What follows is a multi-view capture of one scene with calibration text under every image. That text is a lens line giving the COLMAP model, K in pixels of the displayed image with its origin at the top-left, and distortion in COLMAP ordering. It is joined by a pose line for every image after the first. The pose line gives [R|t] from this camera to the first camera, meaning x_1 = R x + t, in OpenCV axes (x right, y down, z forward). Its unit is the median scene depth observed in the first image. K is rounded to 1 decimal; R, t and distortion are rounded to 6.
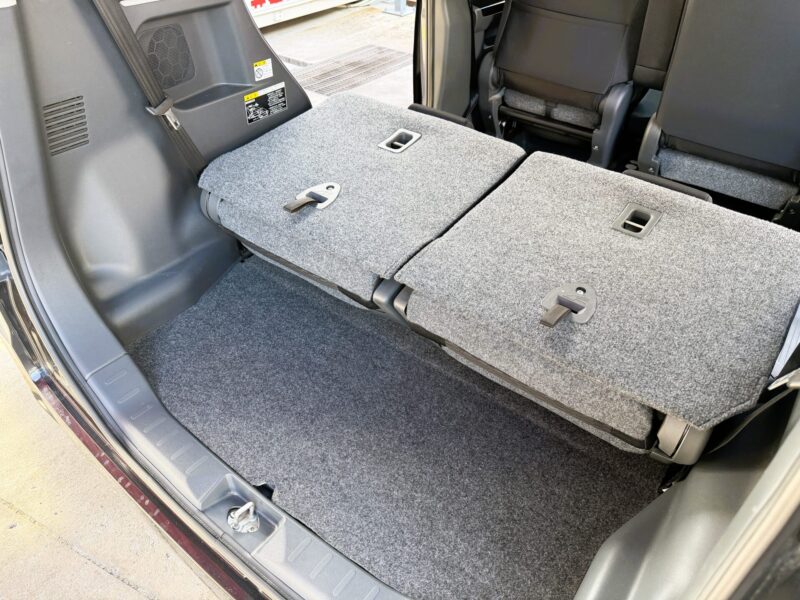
lens RADIAL K [[563.0, 0, 401.6], [0, 563.0, 302.9], [0, 0, 1]] dist [-0.000047, -0.006790]
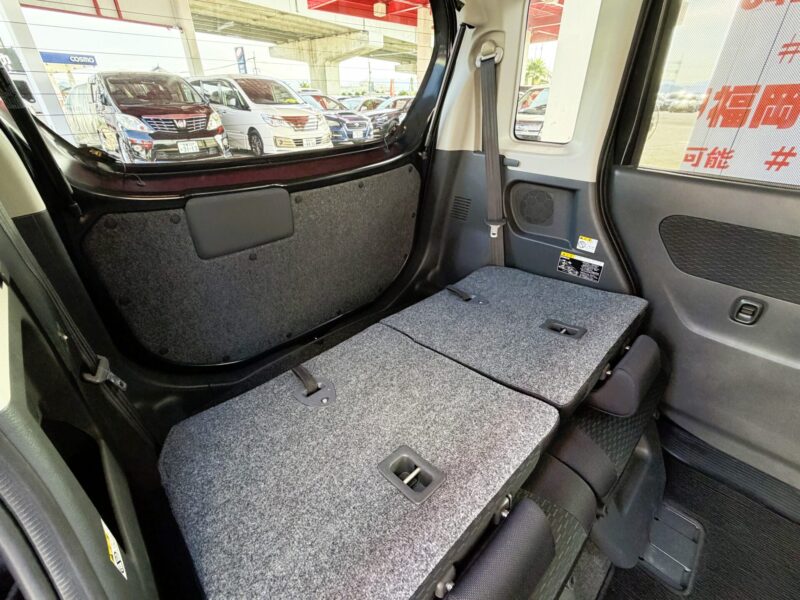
lens RADIAL K [[352.4, 0, 400.5], [0, 352.4, 307.3], [0, 0, 1]] dist [0.001315, 0.001052]
pose [[-0.161072, 0.480443, -0.862108, 0.600137], [-0.632195, 0.620553, 0.463944, -0.423400], [0.757882, 0.619748, 0.203780, 0.582906]]
